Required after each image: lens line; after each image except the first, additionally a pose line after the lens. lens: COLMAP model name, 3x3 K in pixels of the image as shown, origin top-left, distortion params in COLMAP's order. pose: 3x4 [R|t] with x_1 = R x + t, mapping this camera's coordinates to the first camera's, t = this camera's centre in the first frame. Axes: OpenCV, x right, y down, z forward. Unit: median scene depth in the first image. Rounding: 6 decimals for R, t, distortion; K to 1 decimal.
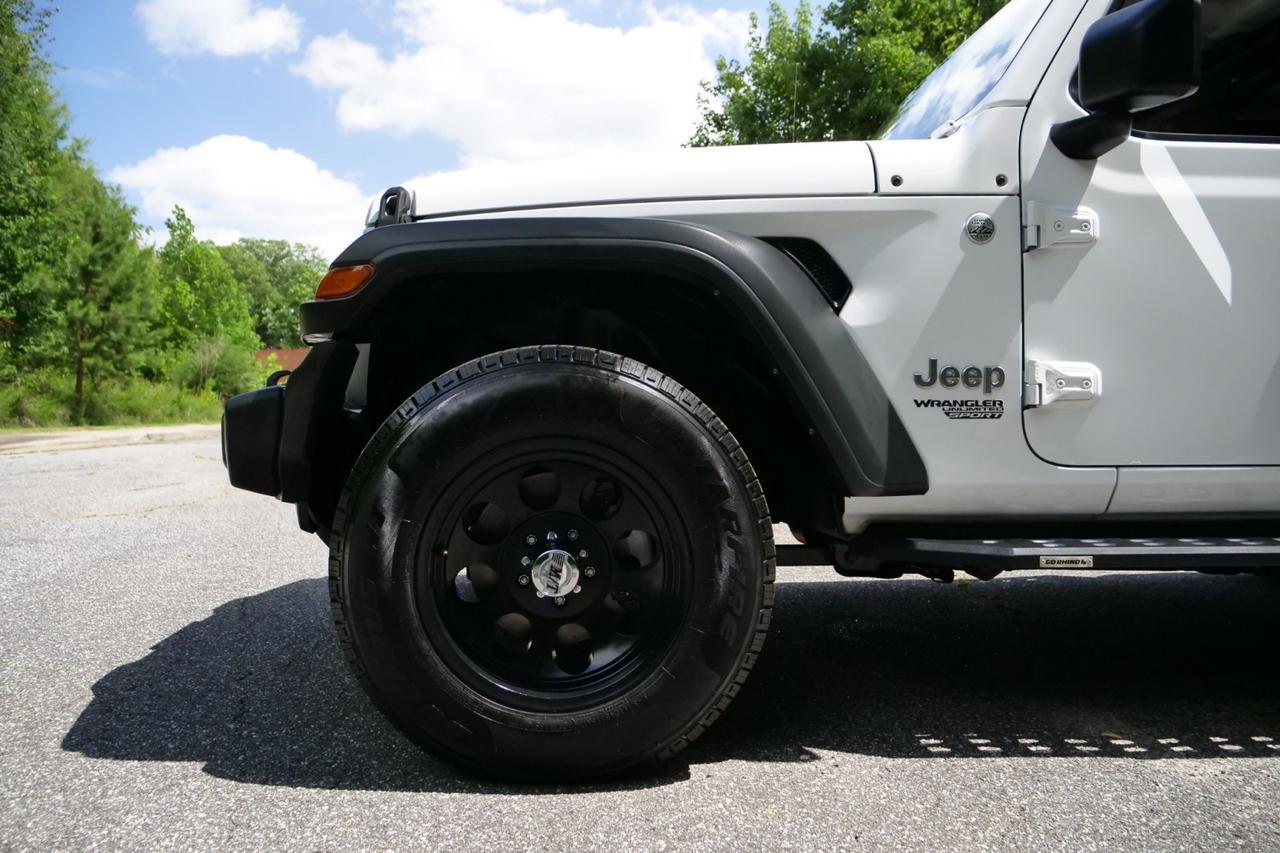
lens RADIAL K [[887.6, 0, 659.6], [0, 887.6, 430.2], [0, 0, 1]] dist [-0.036479, 0.002960]
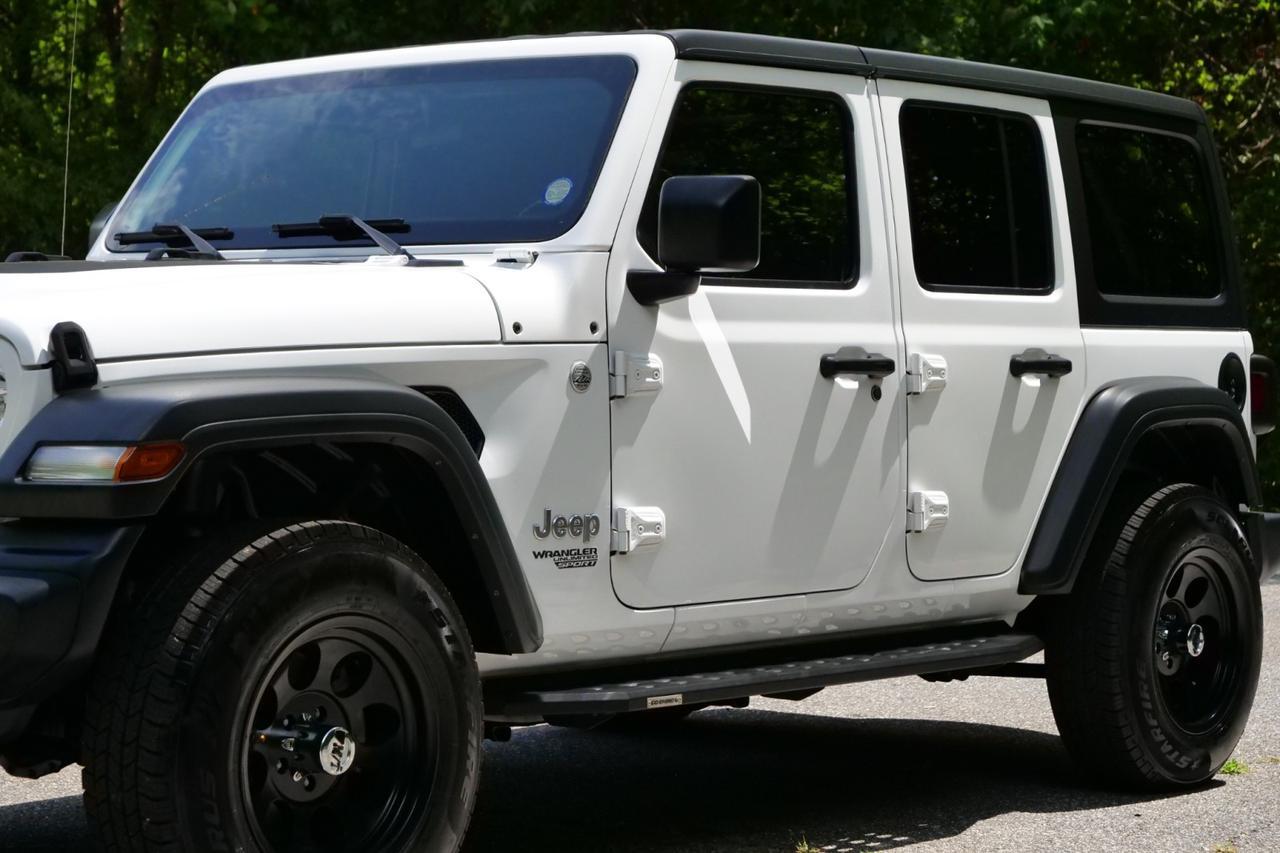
lens RADIAL K [[2608.1, 0, 640.0], [0, 2608.1, 426.5], [0, 0, 1]] dist [-0.007978, 0.235567]
pose [[0.708841, -0.010183, 0.705295, -1.670839], [0.011431, 0.999930, 0.002948, -0.180088], [-0.705276, 0.005973, 0.708908, -1.141423]]
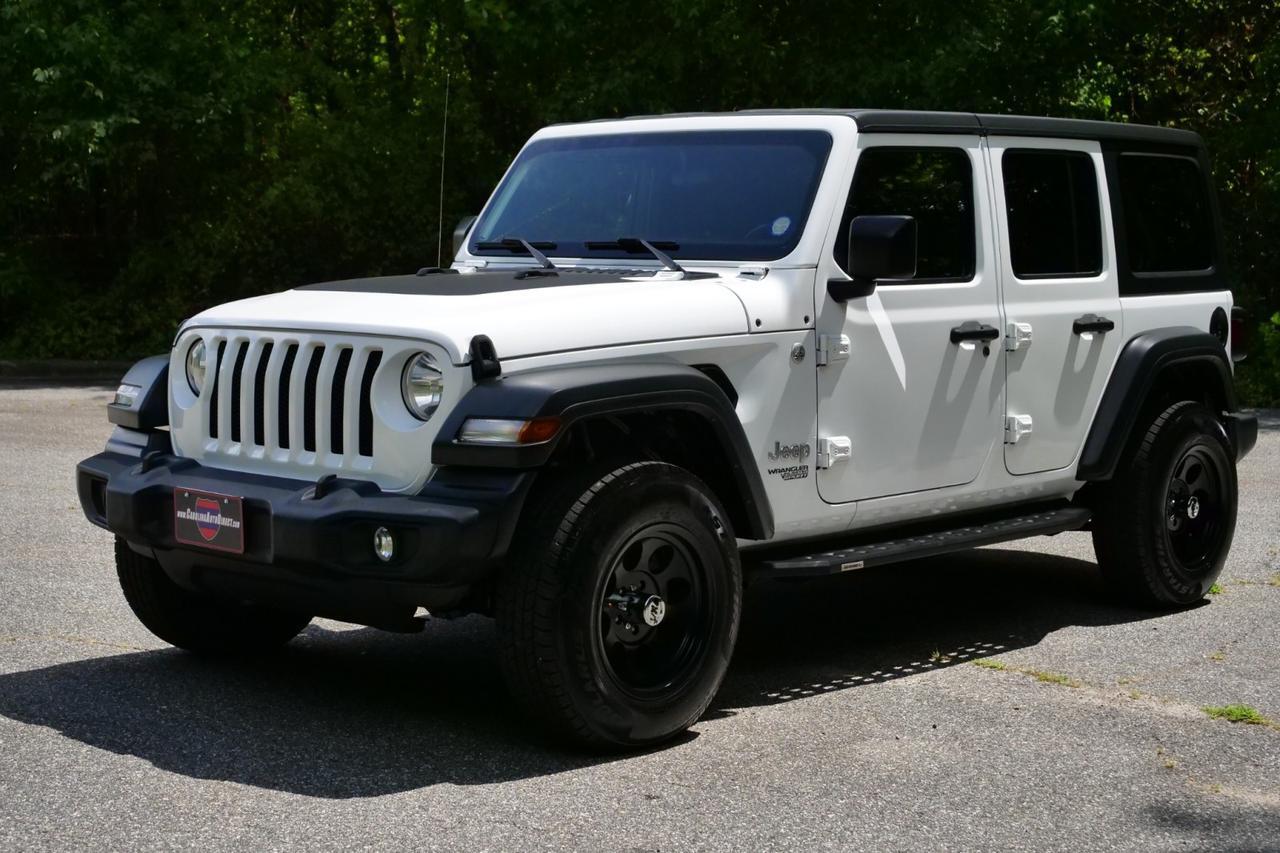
lens RADIAL K [[1873.1, 0, 672.9], [0, 1873.1, 406.1], [0, 0, 1]] dist [0.006791, 0.009747]
pose [[0.735687, -0.055753, 0.675023, -1.959780], [0.011573, 0.997496, 0.069774, -0.363342], [-0.677222, -0.043520, 0.734490, -1.212085]]
